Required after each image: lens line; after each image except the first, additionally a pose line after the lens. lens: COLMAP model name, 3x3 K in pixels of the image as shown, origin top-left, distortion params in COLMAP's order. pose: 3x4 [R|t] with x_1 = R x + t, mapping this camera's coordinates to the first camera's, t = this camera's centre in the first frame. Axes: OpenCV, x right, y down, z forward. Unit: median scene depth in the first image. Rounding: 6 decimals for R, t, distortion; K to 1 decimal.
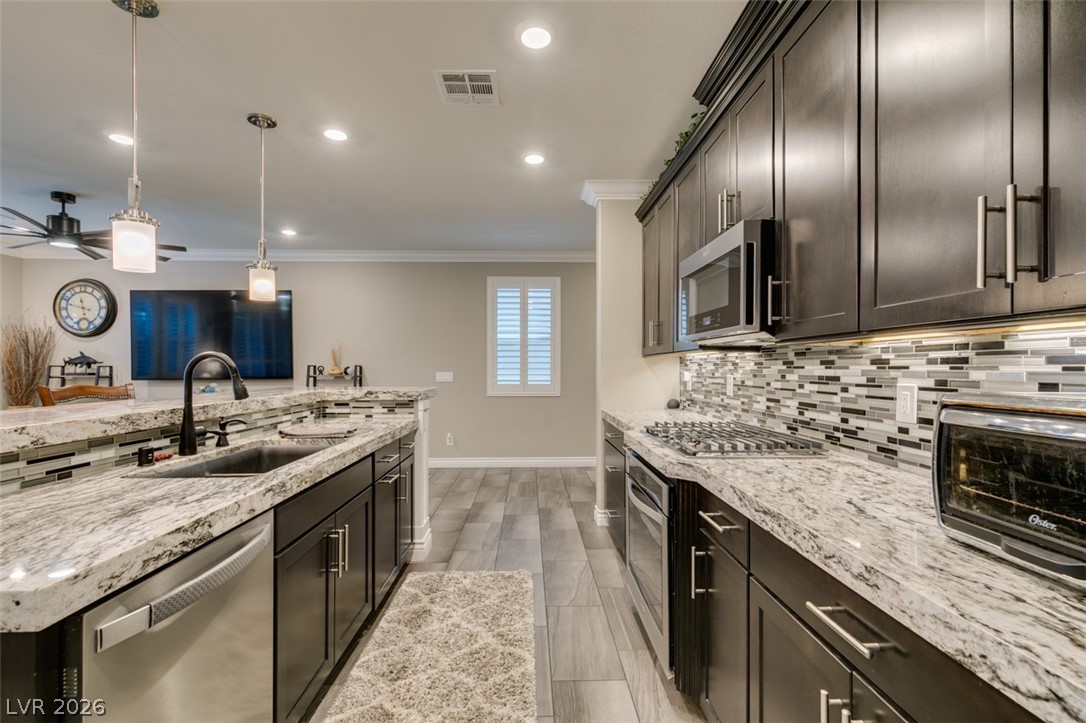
lens RADIAL K [[485.4, 0, 540.6], [0, 485.4, 365.0], [0, 0, 1]] dist [0.006245, -0.002211]
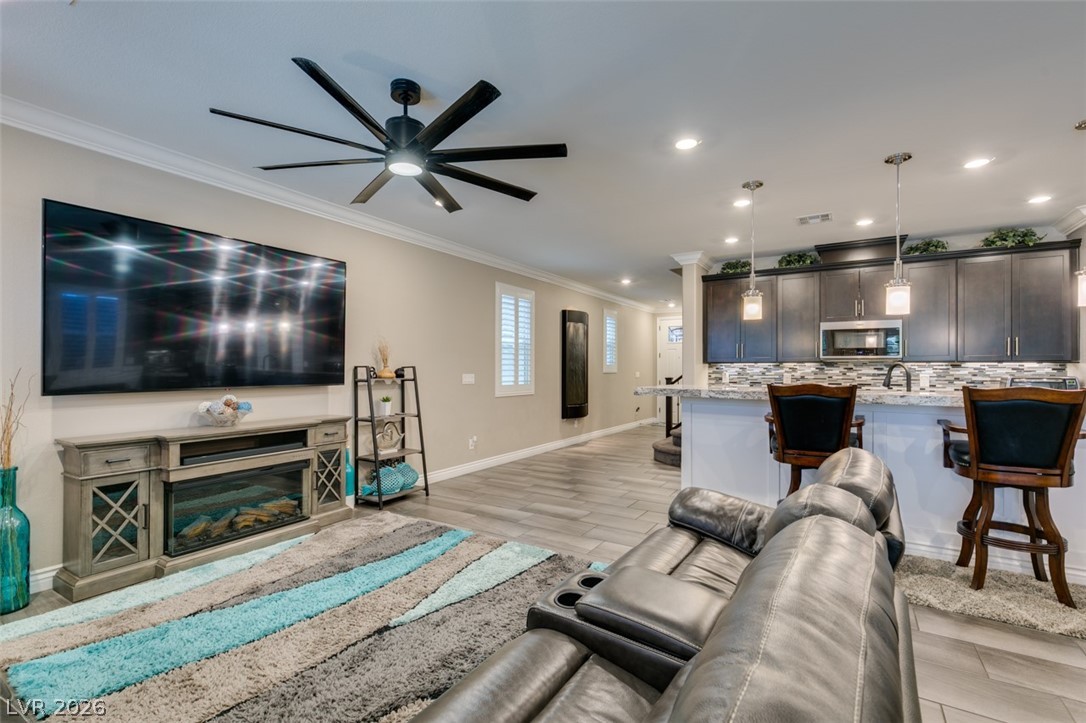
lens RADIAL K [[485.4, 0, 543.6], [0, 485.4, 365.3], [0, 0, 1]] dist [0.006245, -0.002211]
pose [[0.553633, 0.008964, 0.832712, -2.563699], [-0.007538, 0.999955, -0.005752, 0.005451], [-0.832726, -0.003093, 0.553676, 0.946698]]
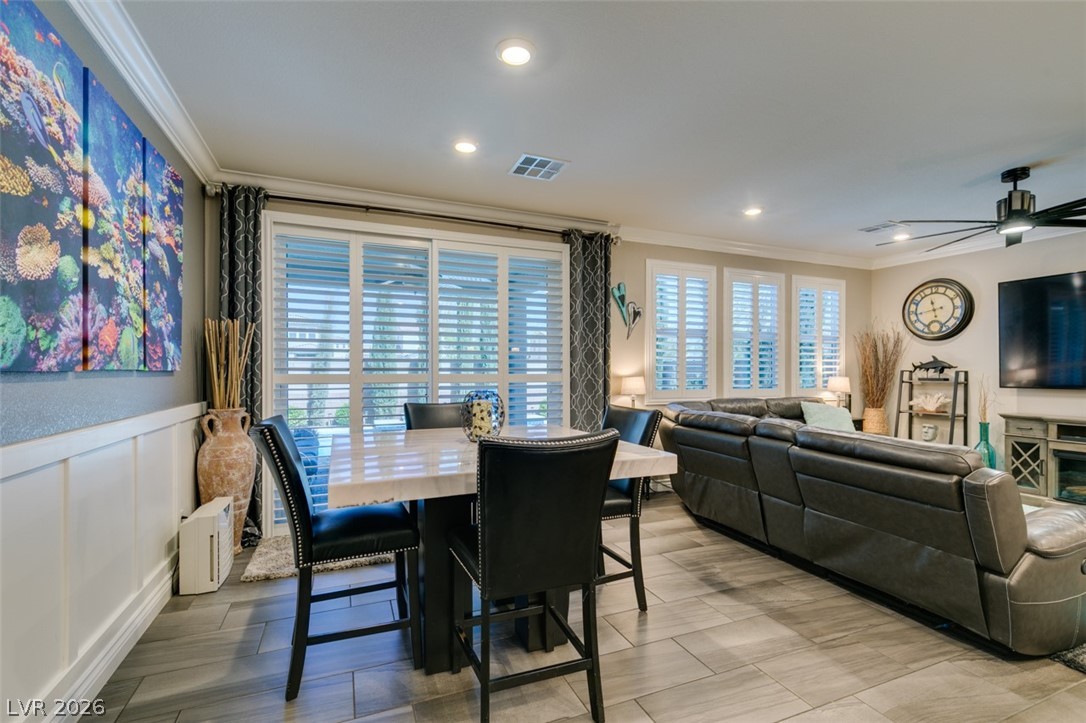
lens RADIAL K [[485.4, 0, 545.1], [0, 485.4, 368.9], [0, 0, 1]] dist [0.006245, -0.002211]
pose [[0.359275, -0.000899, -0.933231, -0.868041], [-0.000311, 0.999999, -0.001083, -0.001457], [0.933232, 0.000680, 0.359274, -0.152595]]
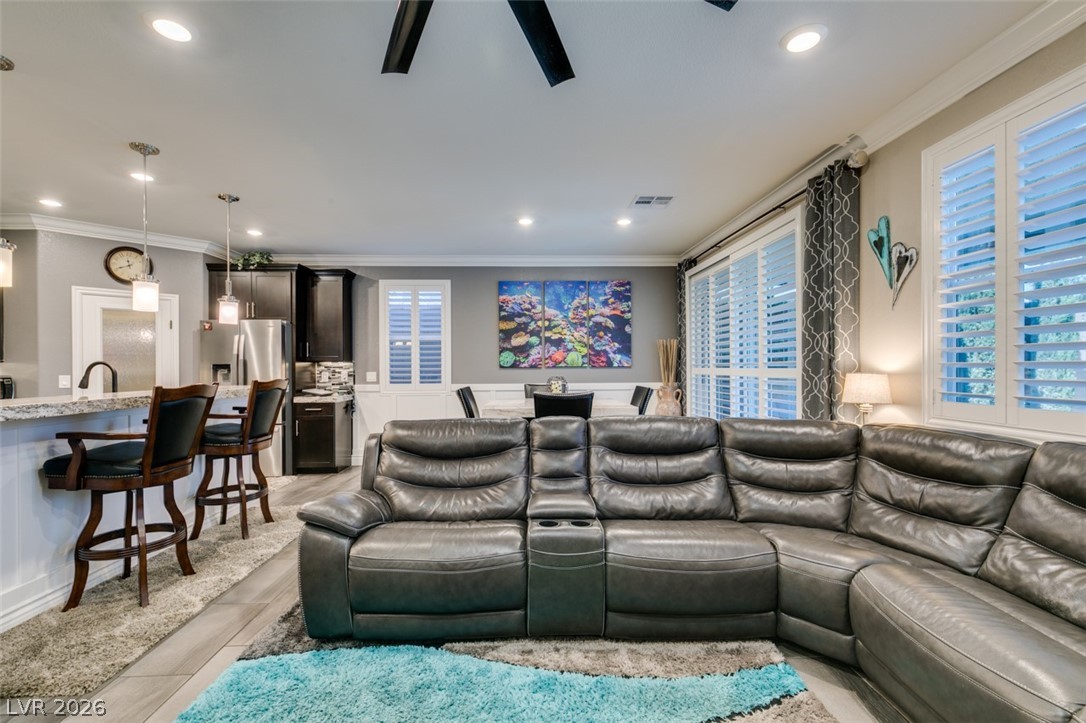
lens RADIAL K [[485.4, 0, 542.8], [0, 485.4, 363.9], [0, 0, 1]] dist [0.006245, -0.002211]
pose [[-0.999882, 0.007553, -0.013380, -1.872124], [0.007679, 0.999926, -0.009412, 0.010616], [0.013308, -0.009513, -0.999866, 2.319211]]
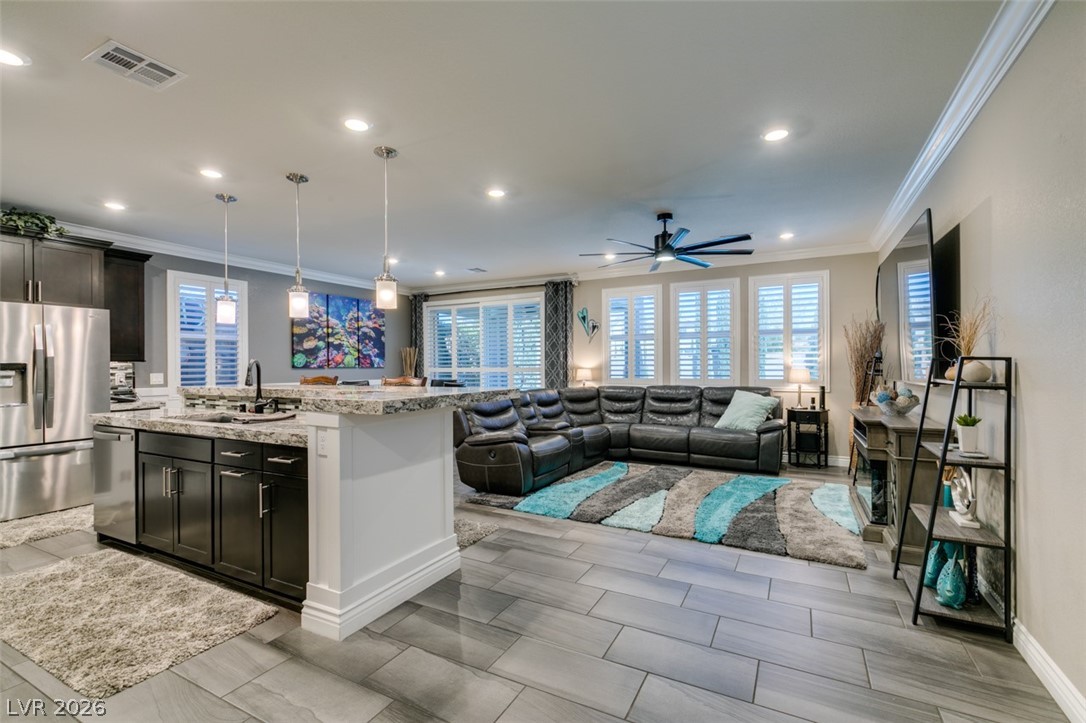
lens RADIAL K [[485.4, 0, 543.2], [0, 485.4, 365.4], [0, 0, 1]] dist [0.006245, -0.002211]
pose [[-0.491533, 0.004168, -0.870849, 0.323697], [0.011384, 0.999934, -0.001640, 0.010230], [0.870784, -0.010720, -0.491548, 2.423441]]
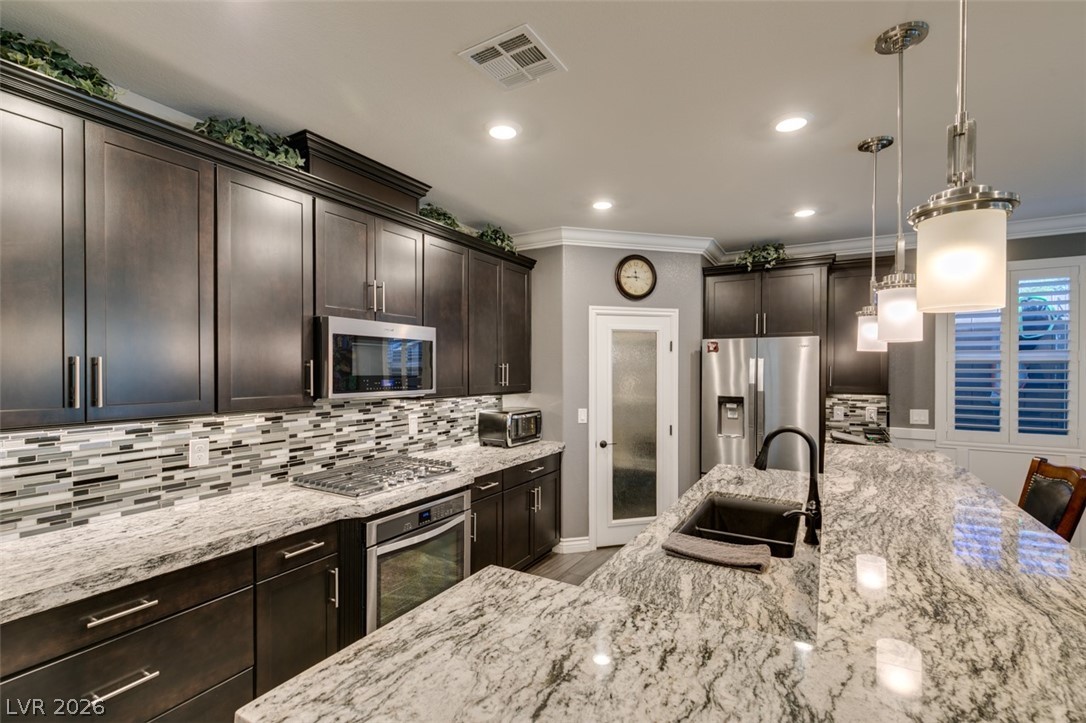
lens RADIAL K [[485.4, 0, 541.4], [0, 485.4, 370.4], [0, 0, 1]] dist [0.006245, -0.002211]
pose [[-0.849417, -0.002712, 0.527715, -0.644041], [-0.003609, 0.999993, -0.000670, -0.121310], [-0.527710, -0.002473, -0.849421, 1.818447]]
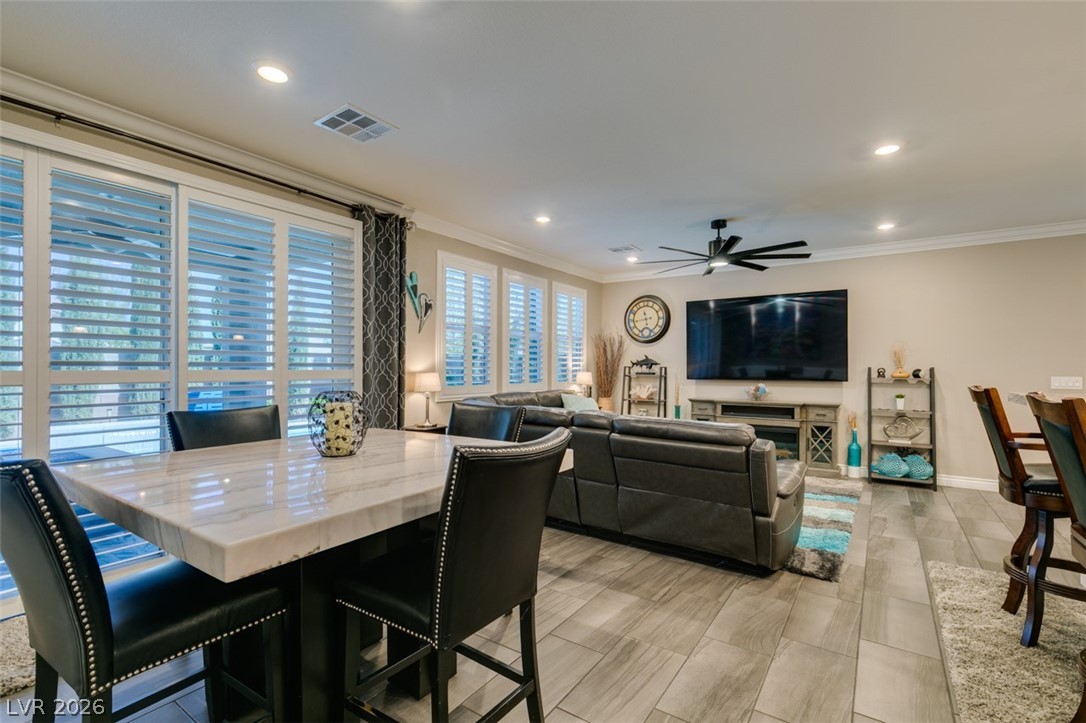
lens RADIAL K [[485.4, 0, 541.1], [0, 485.4, 366.2], [0, 0, 1]] dist [0.006245, -0.002211]
pose [[0.803252, 0.003819, -0.595628, -1.141206], [-0.004126, 0.999991, 0.000846, 0.000685], [0.595626, 0.001778, 0.803260, -0.374288]]
